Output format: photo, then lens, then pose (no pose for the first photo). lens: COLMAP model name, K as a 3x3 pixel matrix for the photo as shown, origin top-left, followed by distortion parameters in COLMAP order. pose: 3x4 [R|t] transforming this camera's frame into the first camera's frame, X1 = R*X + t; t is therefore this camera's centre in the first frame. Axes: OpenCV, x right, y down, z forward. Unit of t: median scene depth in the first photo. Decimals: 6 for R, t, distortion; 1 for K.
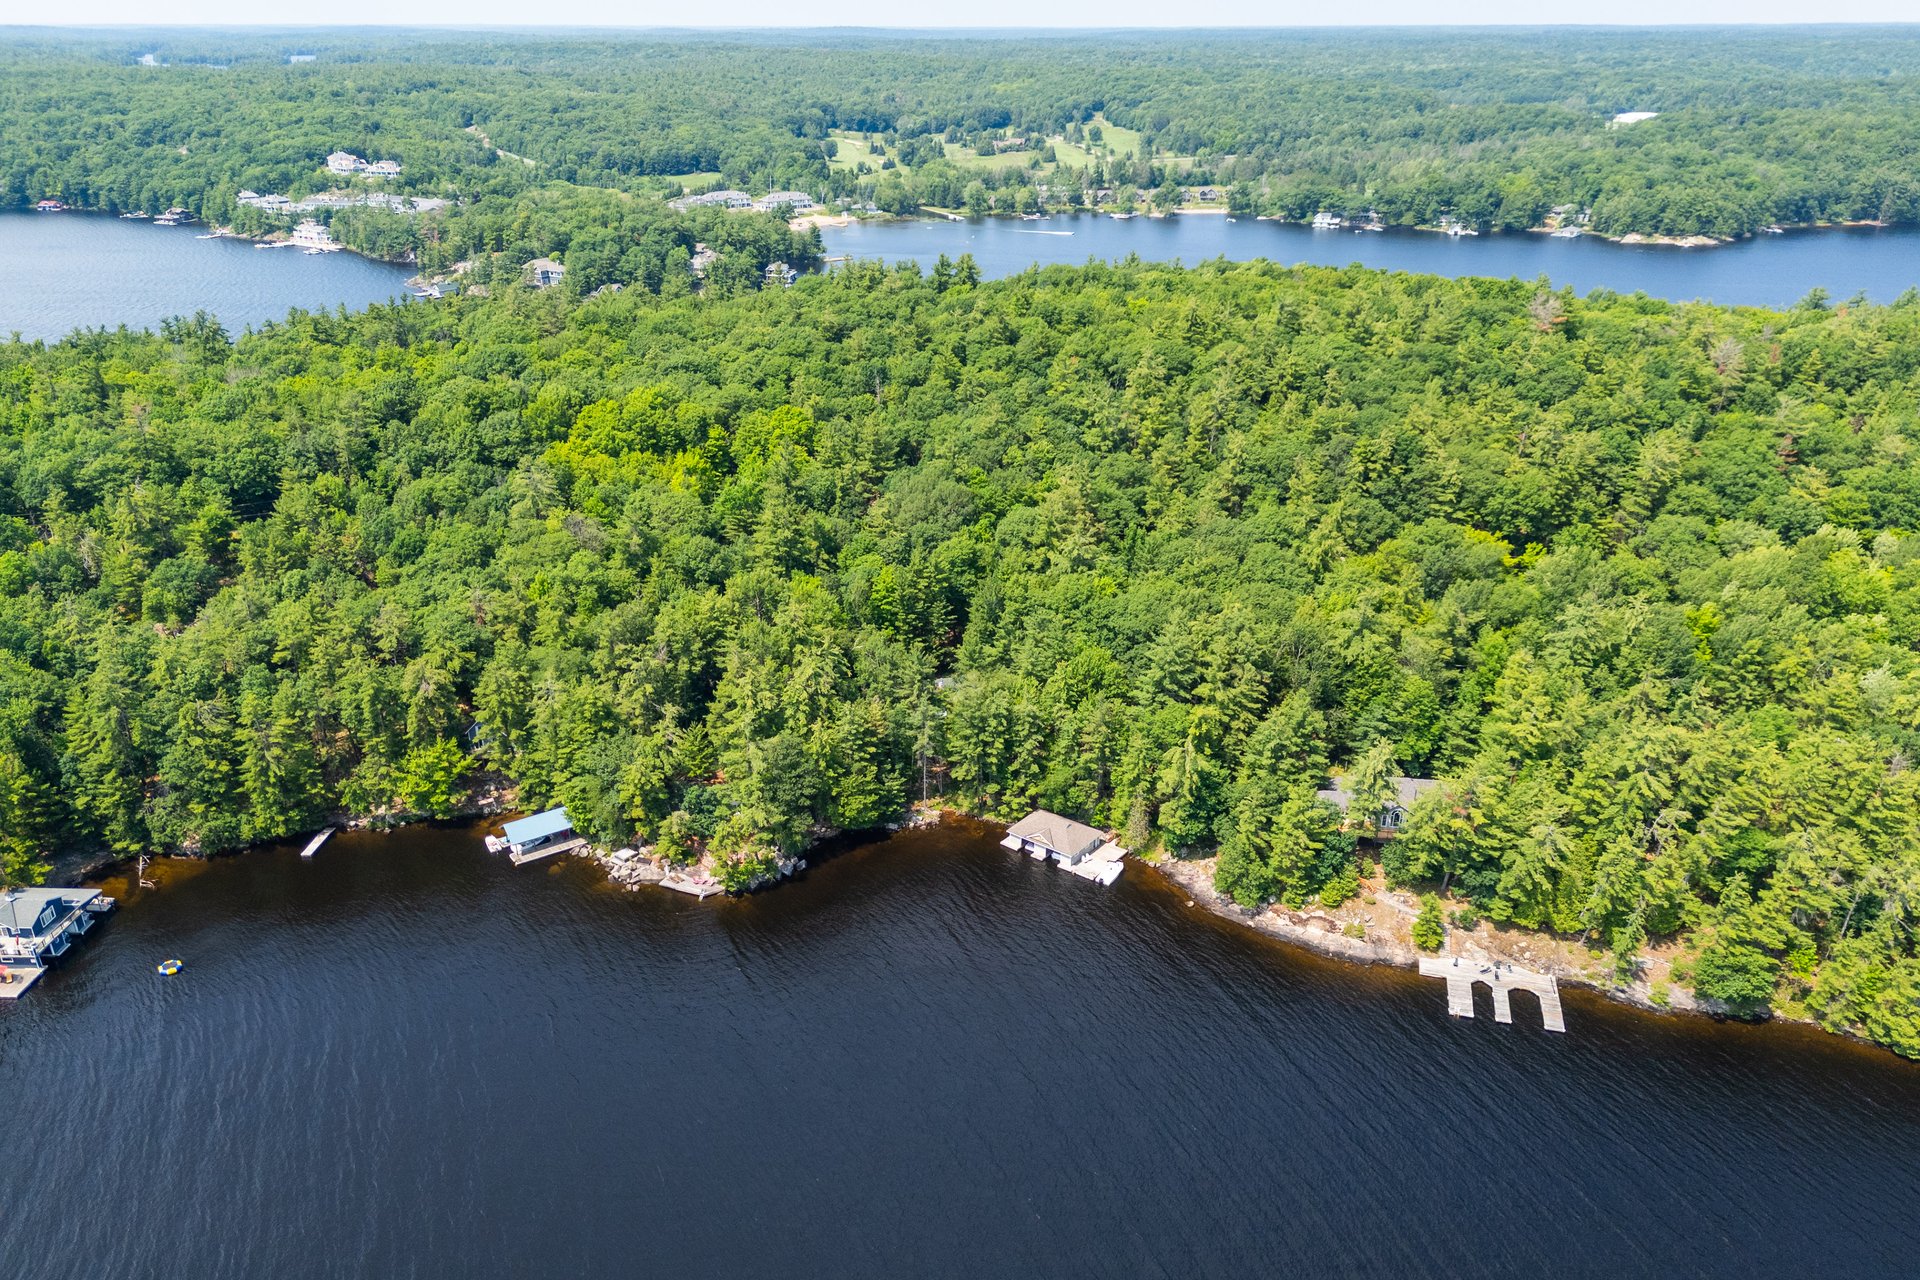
lens RADIAL K [[1475.0, 0, 969.6], [0, 1475.0, 652.7], [0, 0, 1]] dist [0.050818, -0.058300]
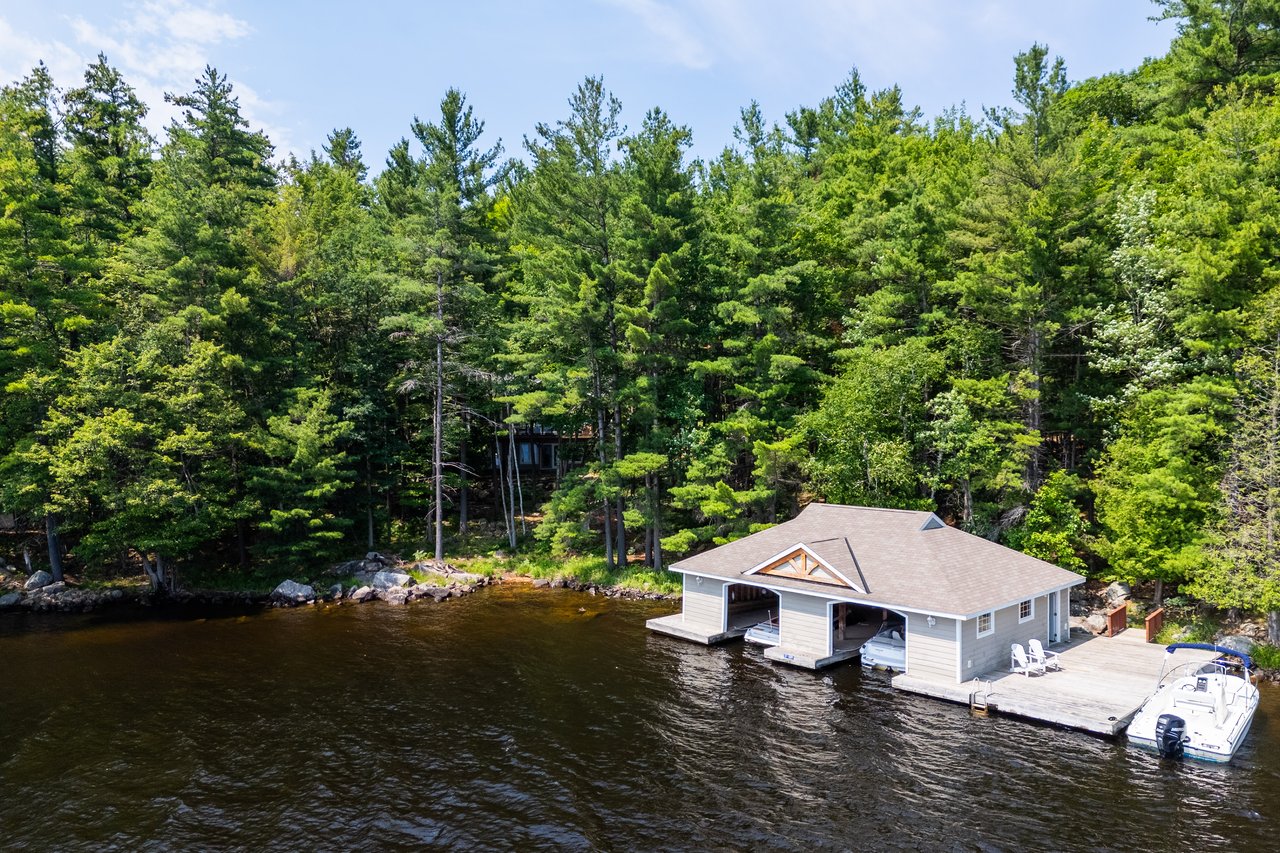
lens RADIAL K [[983.4, 0, 641.5], [0, 983.4, 425.2], [0, 0, 1]] dist [0.050818, -0.058300]
pose [[0.990590, -0.005861, -0.136735, 0.042934], [-0.046386, 0.925569, -0.375725, 0.161046], [0.128760, 0.378532, 0.916588, 0.839503]]
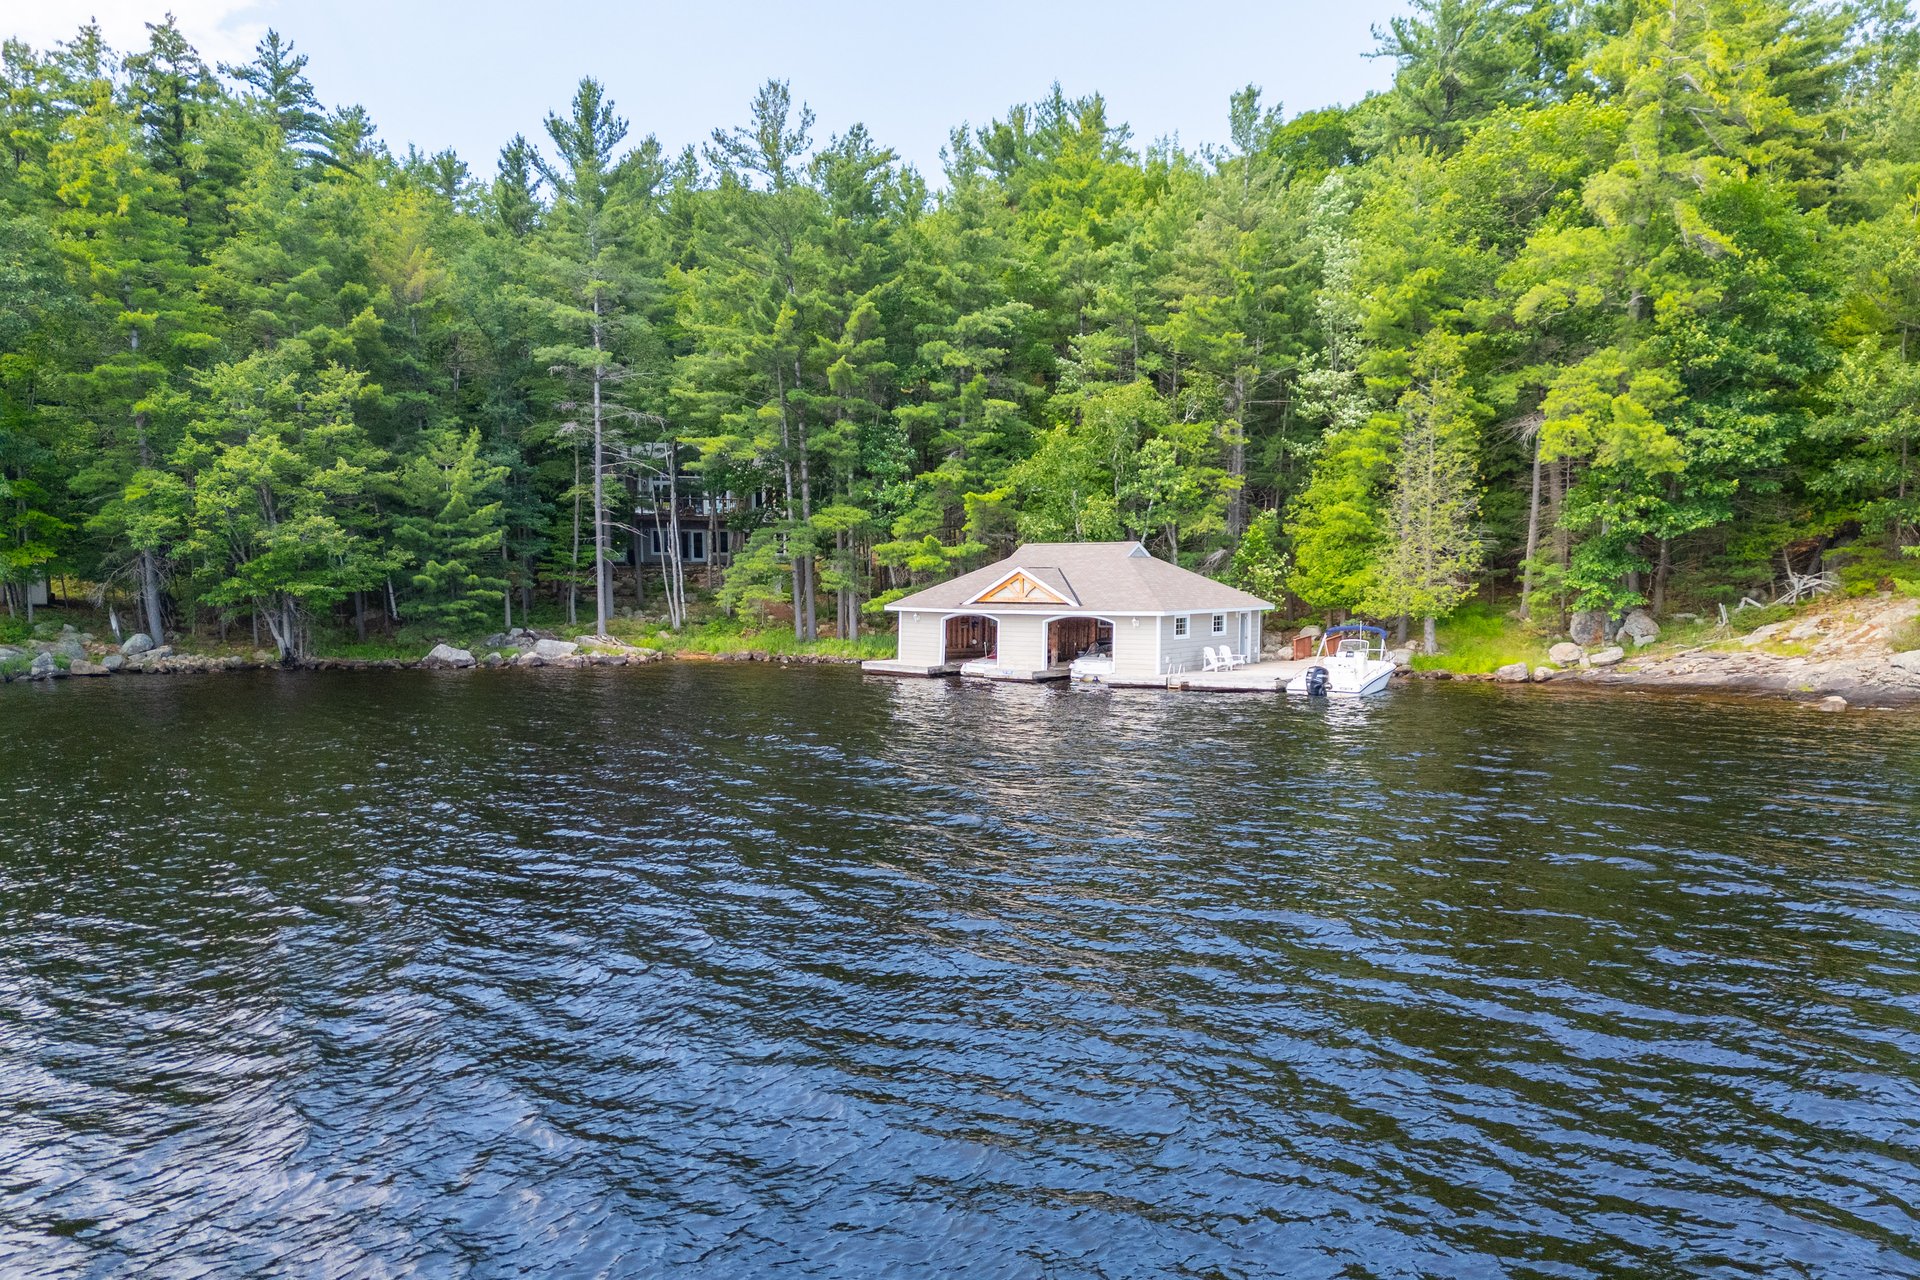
lens RADIAL K [[1475.0, 0, 994.9], [0, 1475.0, 714.7], [0, 0, 1]] dist [0.050818, -0.058300]
pose [[0.998838, -0.009311, 0.047282, 0.031343], [0.022940, 0.954730, -0.296589, 0.211709], [-0.042380, 0.297329, 0.953834, 0.770245]]
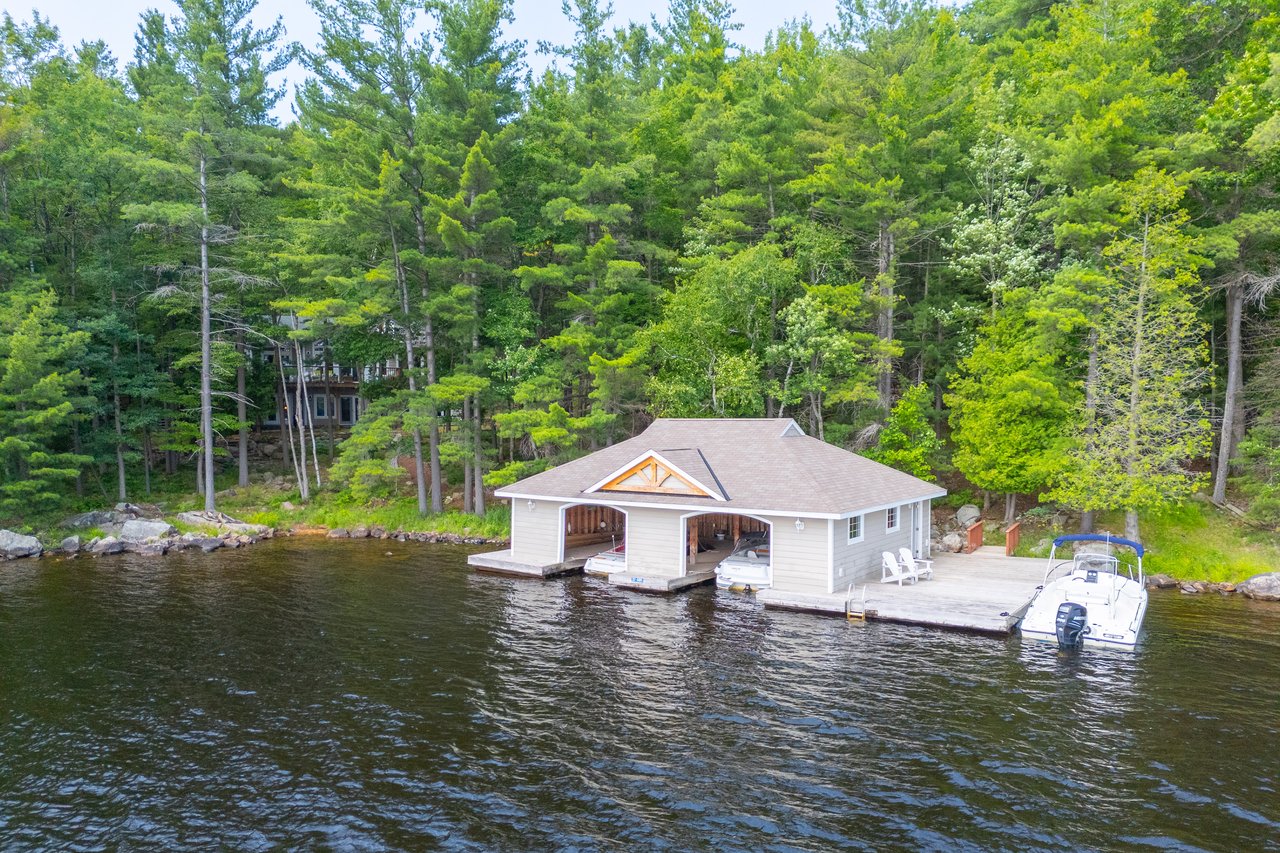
lens RADIAL K [[983.4, 0, 656.7], [0, 983.4, 471.6], [0, 0, 1]] dist [0.050818, -0.058300]
pose [[0.997880, -0.008731, 0.064499, 0.039015], [0.029838, 0.942059, -0.334117, 0.165799], [-0.057845, 0.335333, 0.940322, 0.866140]]
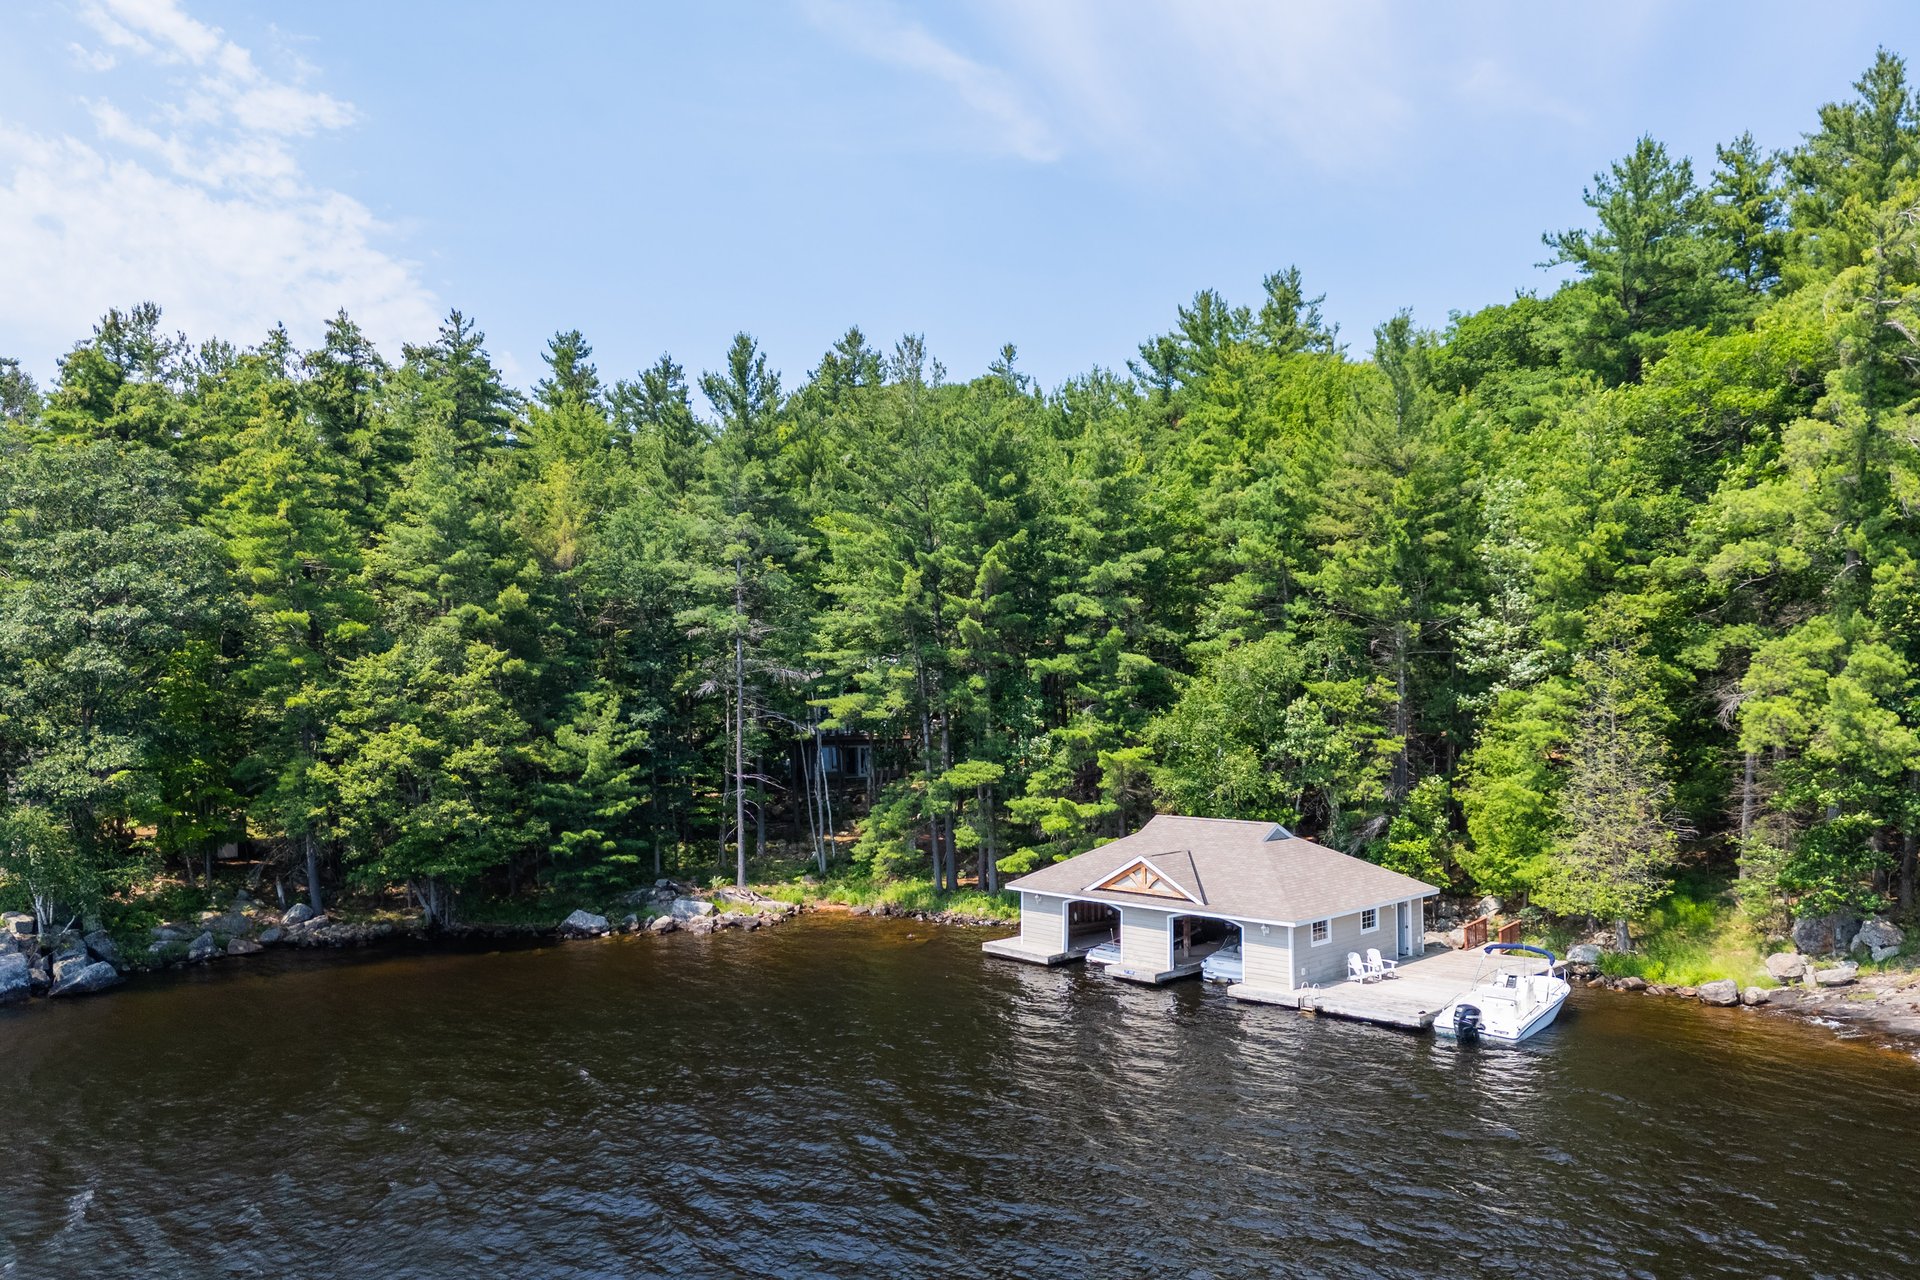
lens RADIAL K [[1475.0, 0, 971.9], [0, 1475.0, 719.3], [0, 0, 1]] dist [0.050818, -0.058300]
pose [[0.991574, -0.017597, -0.128339, 0.049753], [-0.030830, 0.930204, -0.365747, 0.181630], [0.125817, 0.366622, 0.921824, 0.775863]]
